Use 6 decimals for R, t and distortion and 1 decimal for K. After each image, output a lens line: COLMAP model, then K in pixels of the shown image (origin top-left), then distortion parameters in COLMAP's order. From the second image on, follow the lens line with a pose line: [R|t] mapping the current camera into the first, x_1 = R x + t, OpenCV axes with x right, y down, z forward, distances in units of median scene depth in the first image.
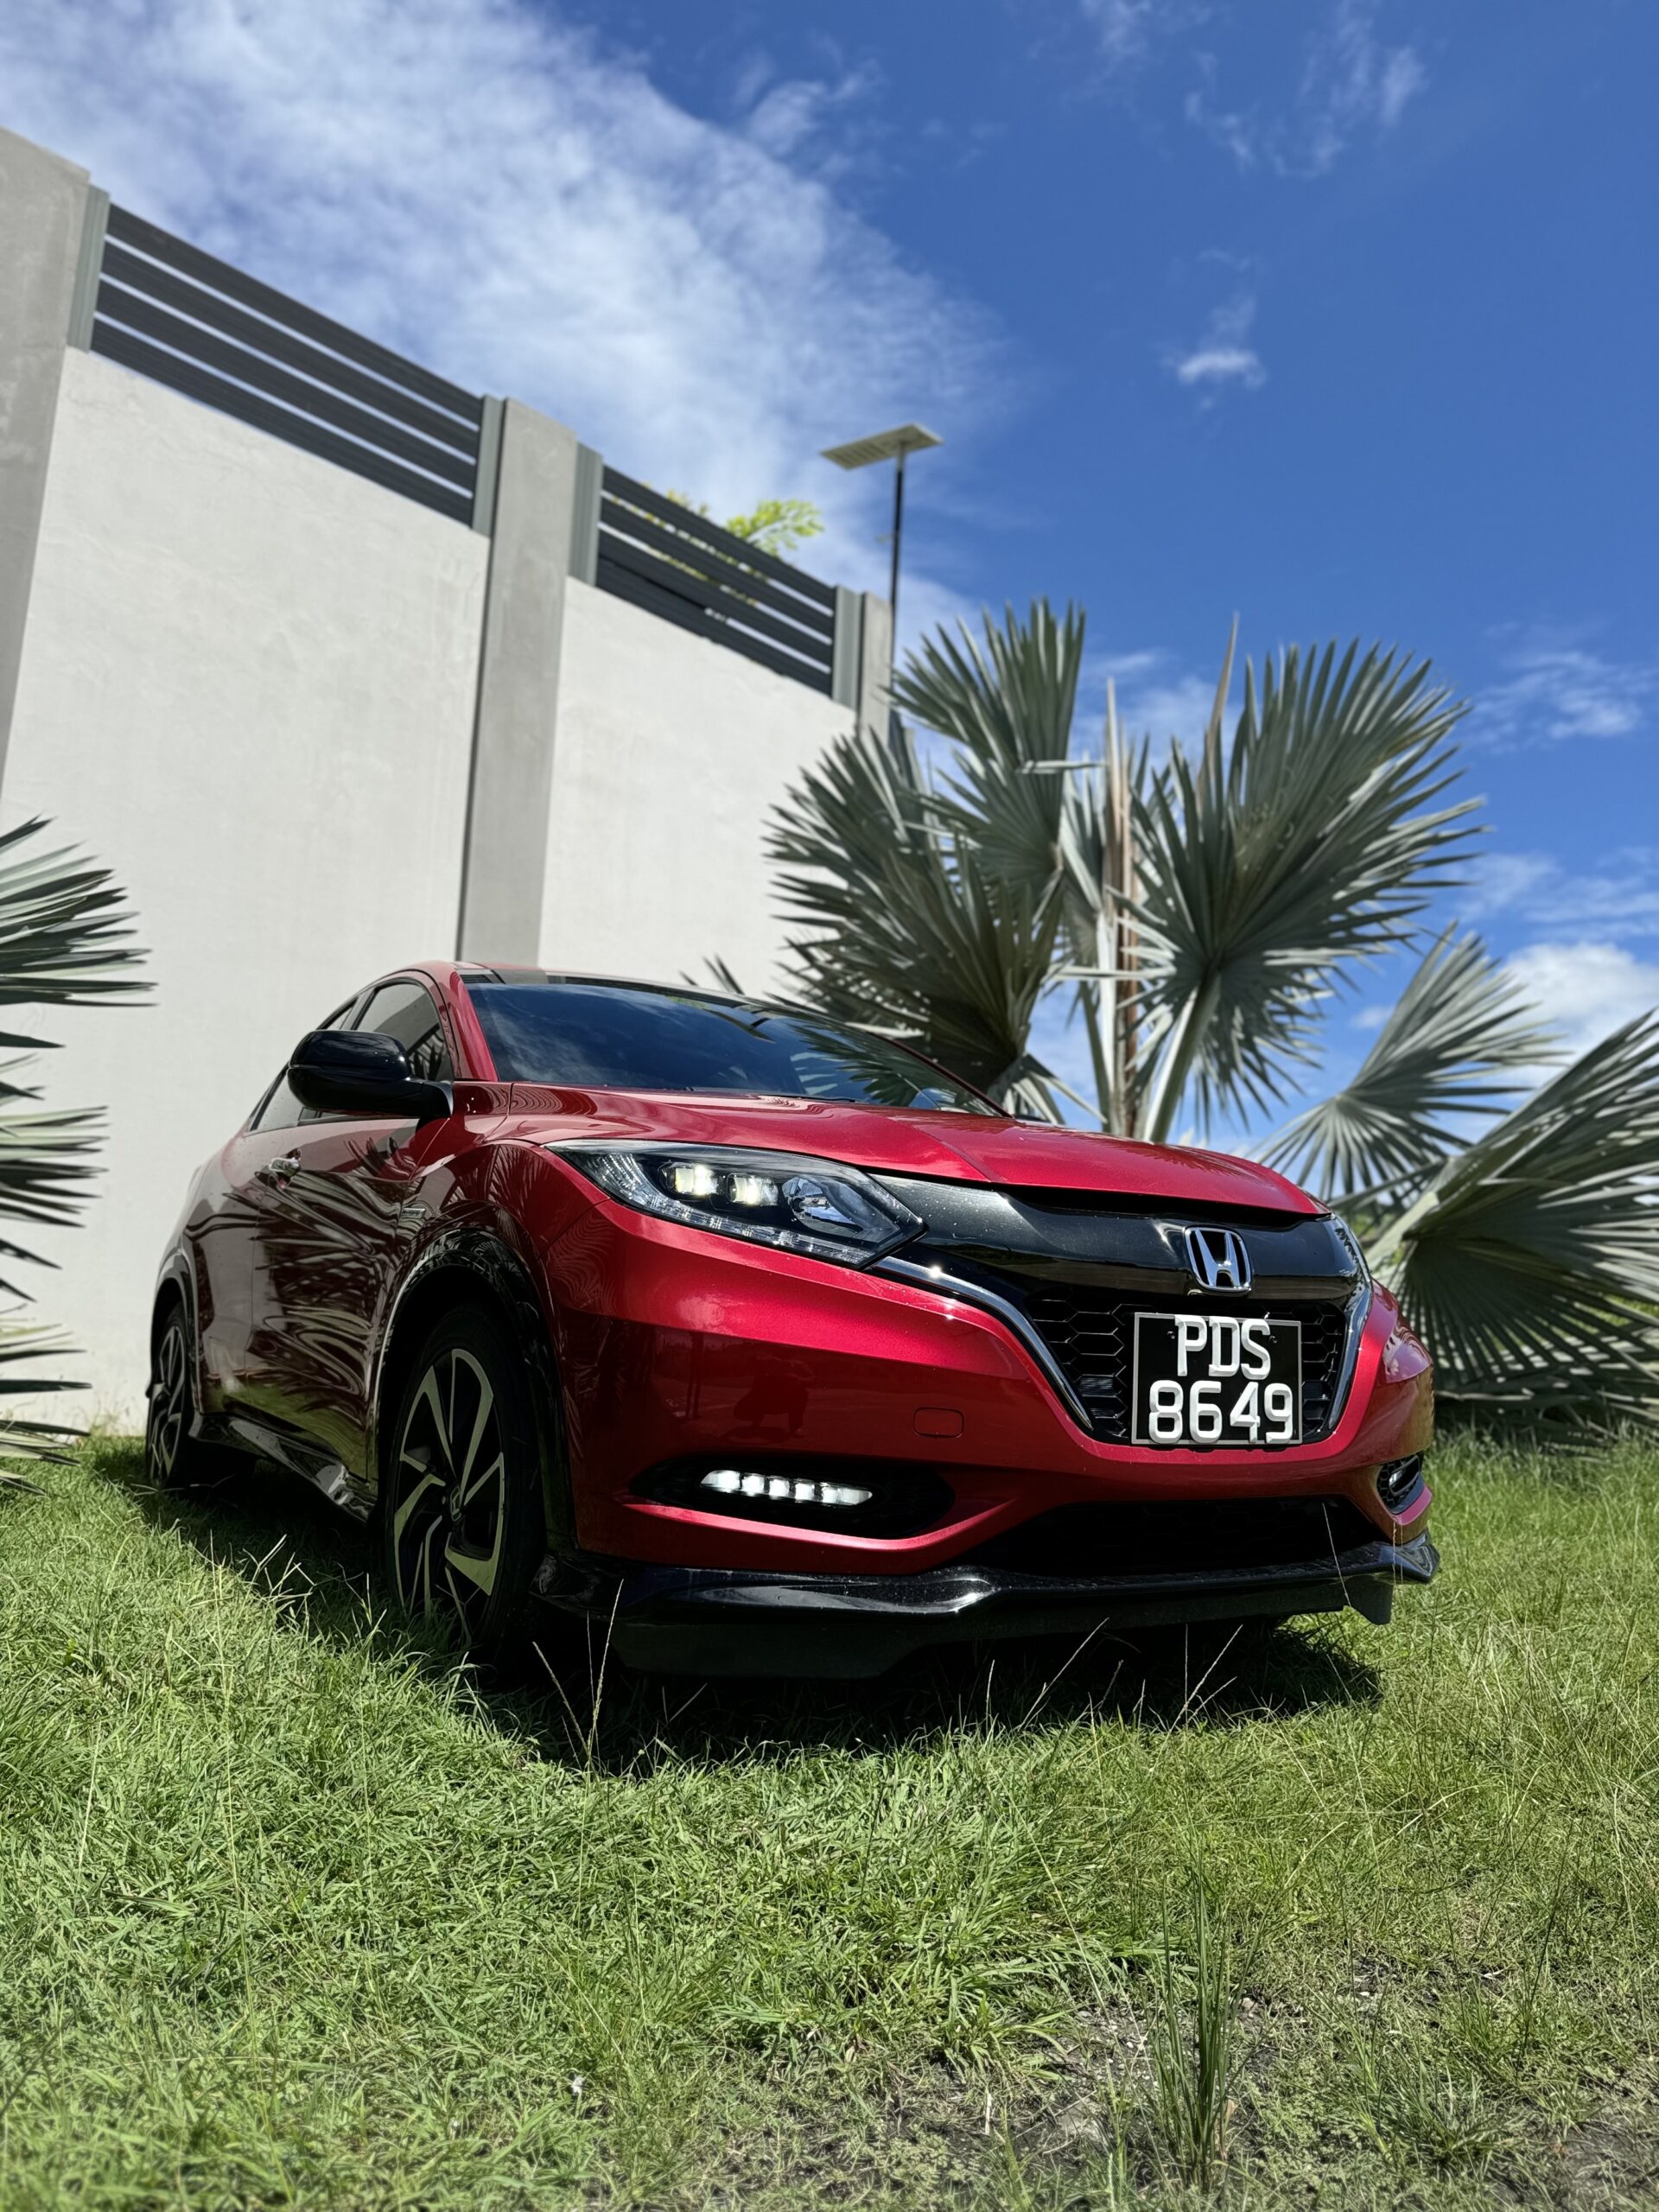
lens RADIAL K [[1551.6, 0, 819.3], [0, 1551.6, 1115.4], [0, 0, 1]] dist [0.006173, 0.002423]
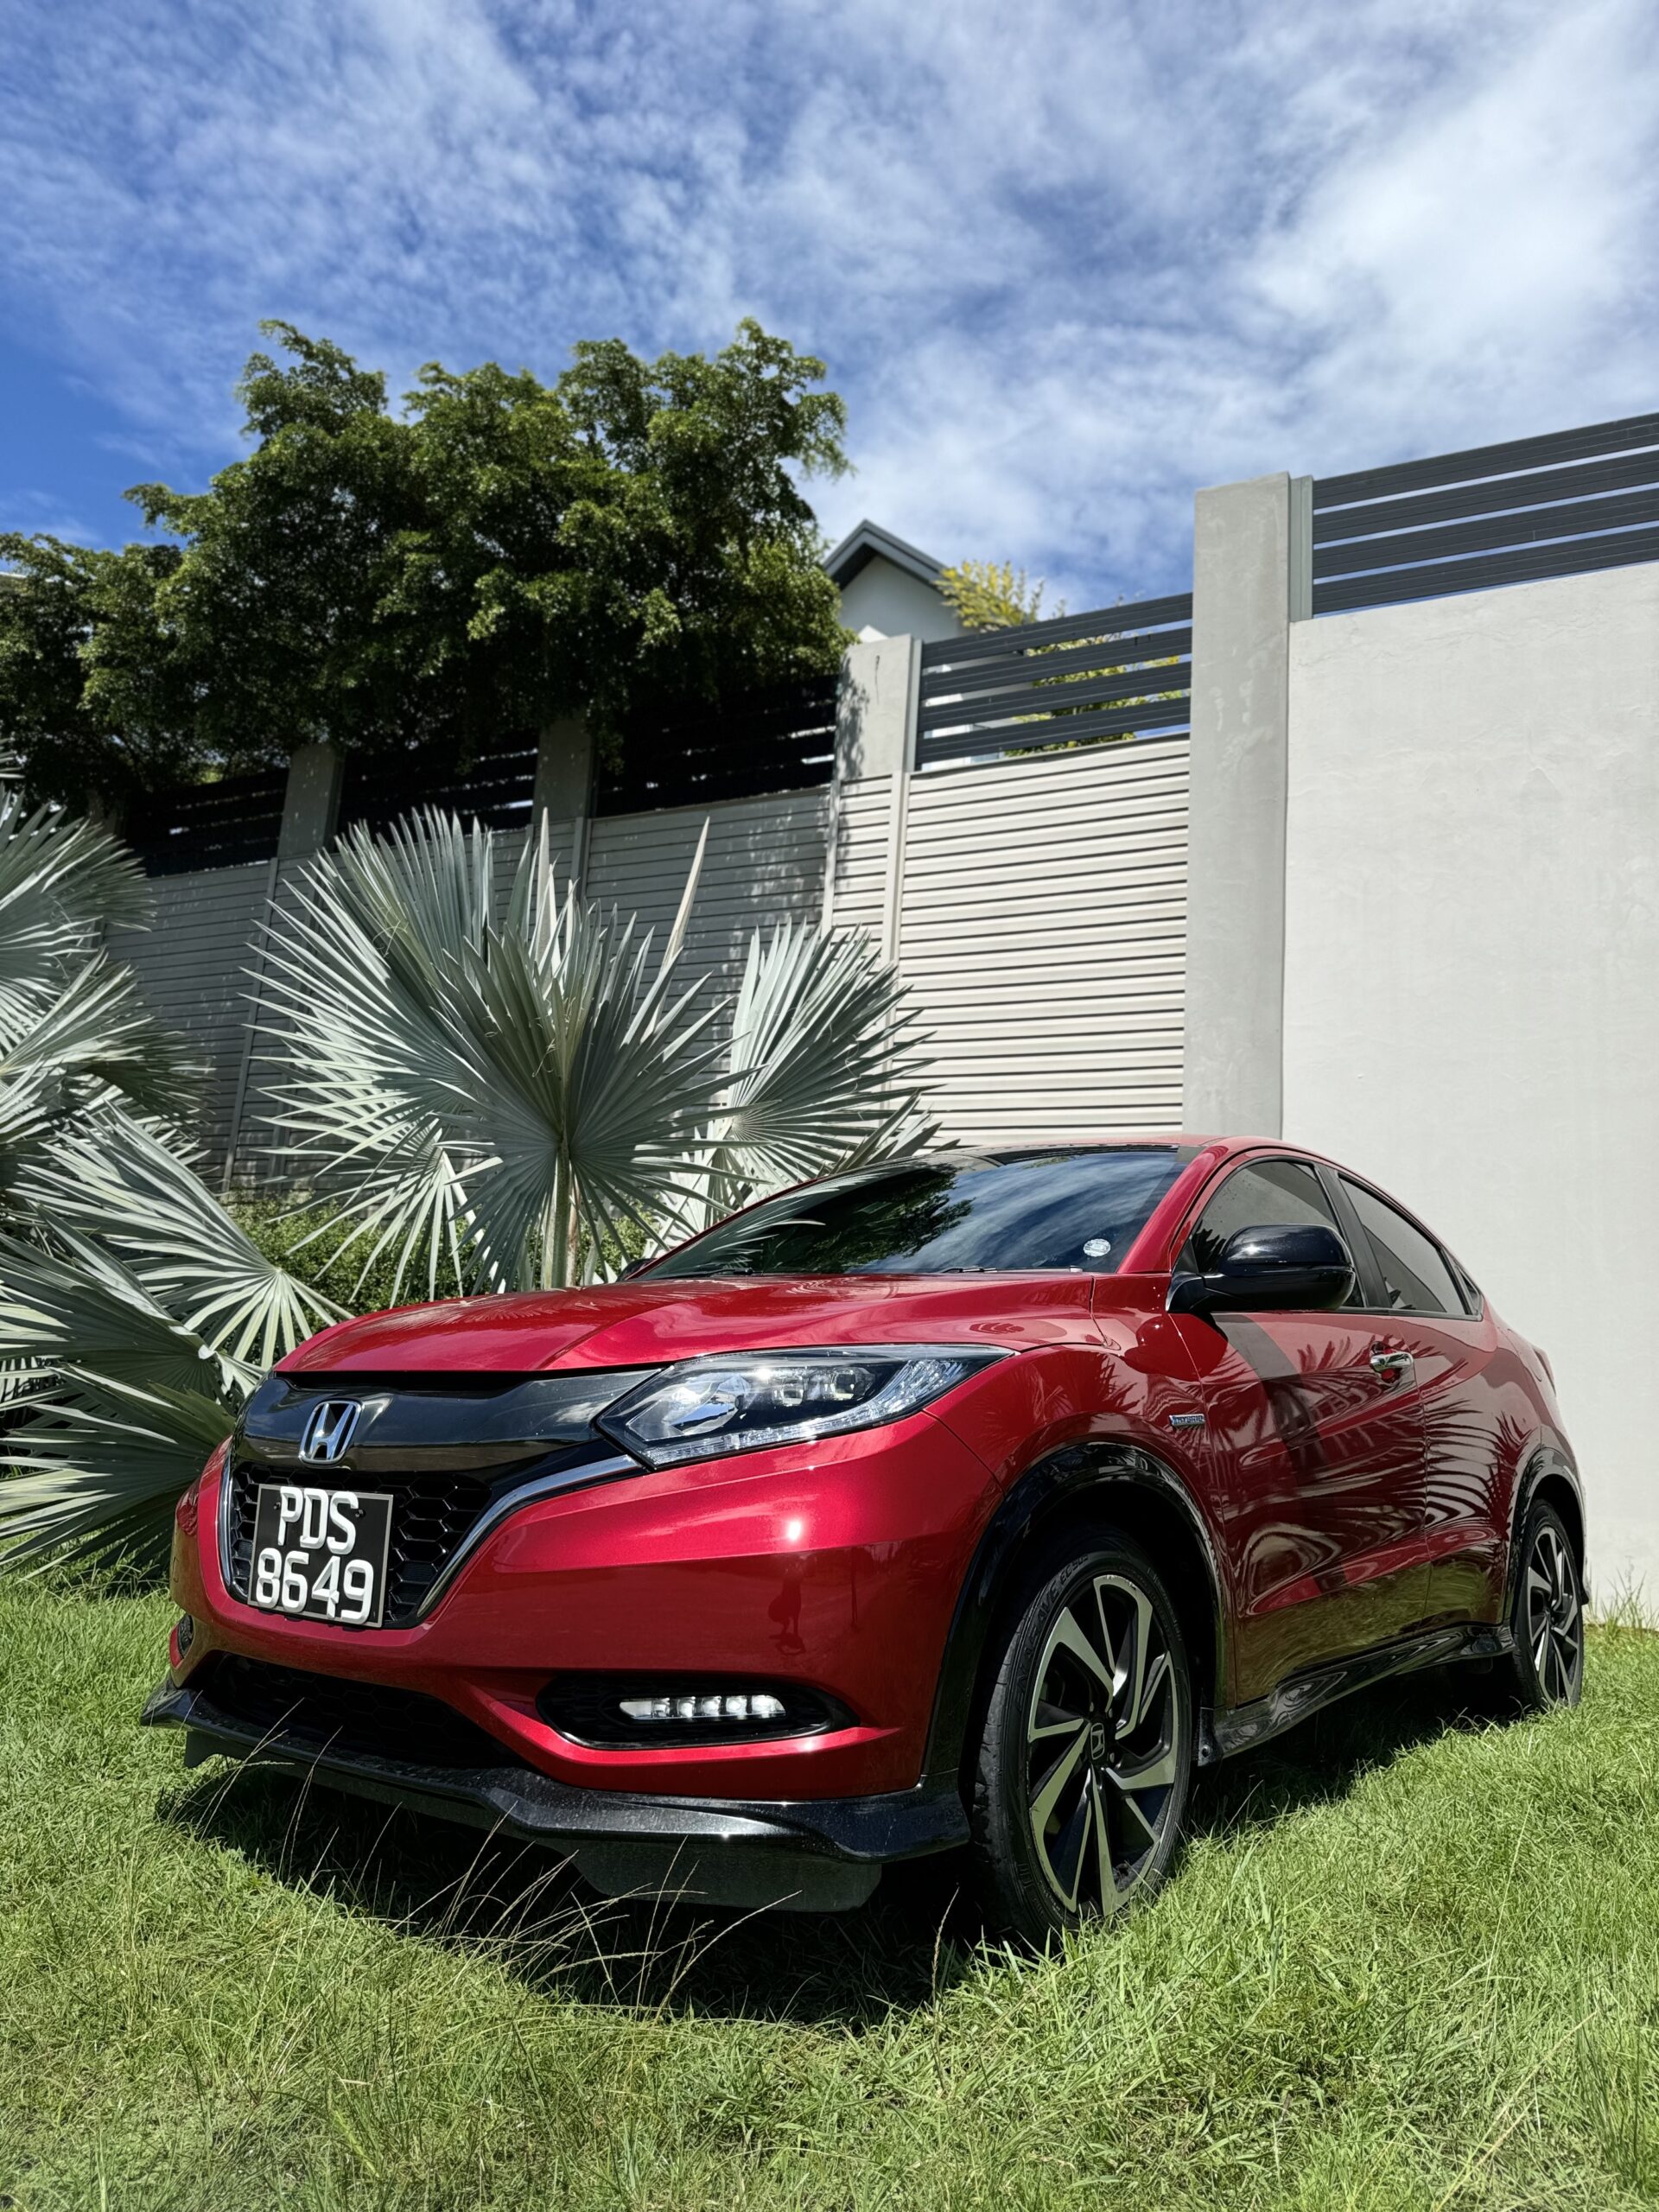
lens RADIAL K [[1551.6, 0, 819.3], [0, 1551.6, 1115.4], [0, 0, 1]] dist [0.006173, 0.002423]
pose [[0.340634, -0.209530, -0.916551, 1.337487], [0.108657, 0.977092, -0.182988, 0.109613], [0.933896, -0.037257, 0.355597, 0.931239]]
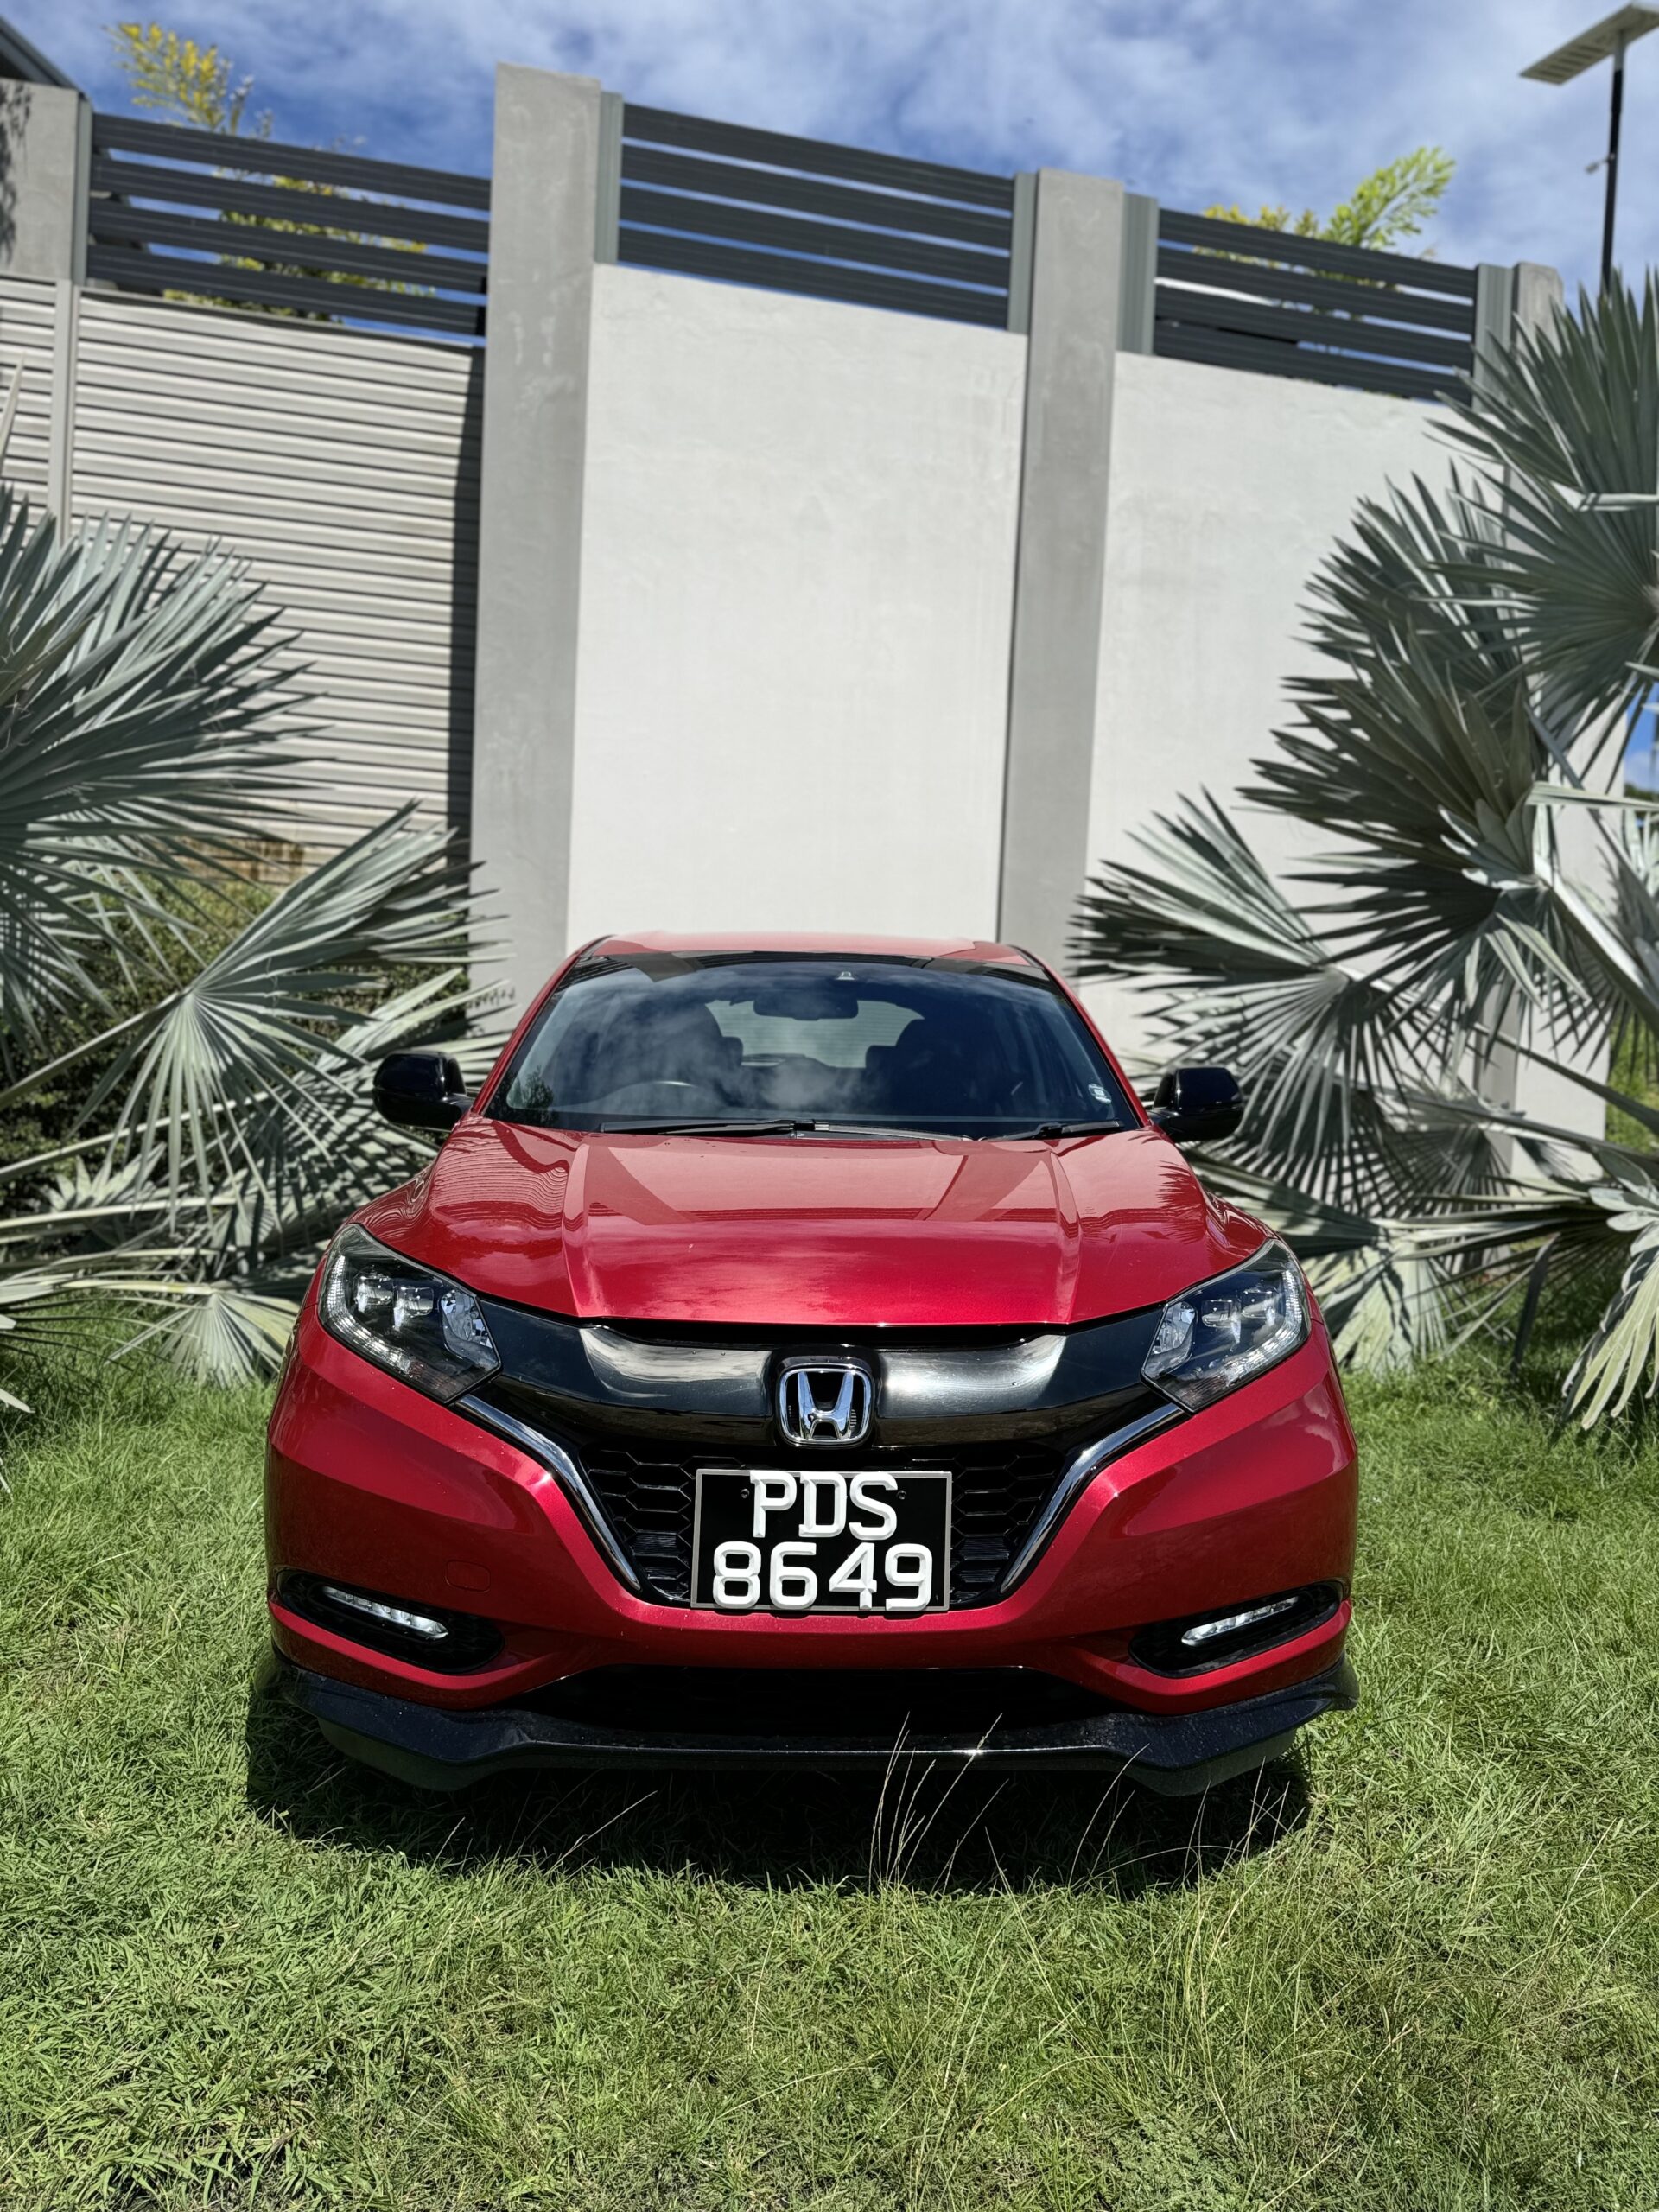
lens RADIAL K [[1600.4, 0, 855.6], [0, 1600.4, 1046.2], [0, 0, 1]] dist [0.058291, -0.066763]
pose [[0.869063, -0.019511, -0.494316, 0.727362], [0.077539, 0.992244, 0.097157, -0.201044], [0.488587, -0.122764, 0.863836, 0.225515]]
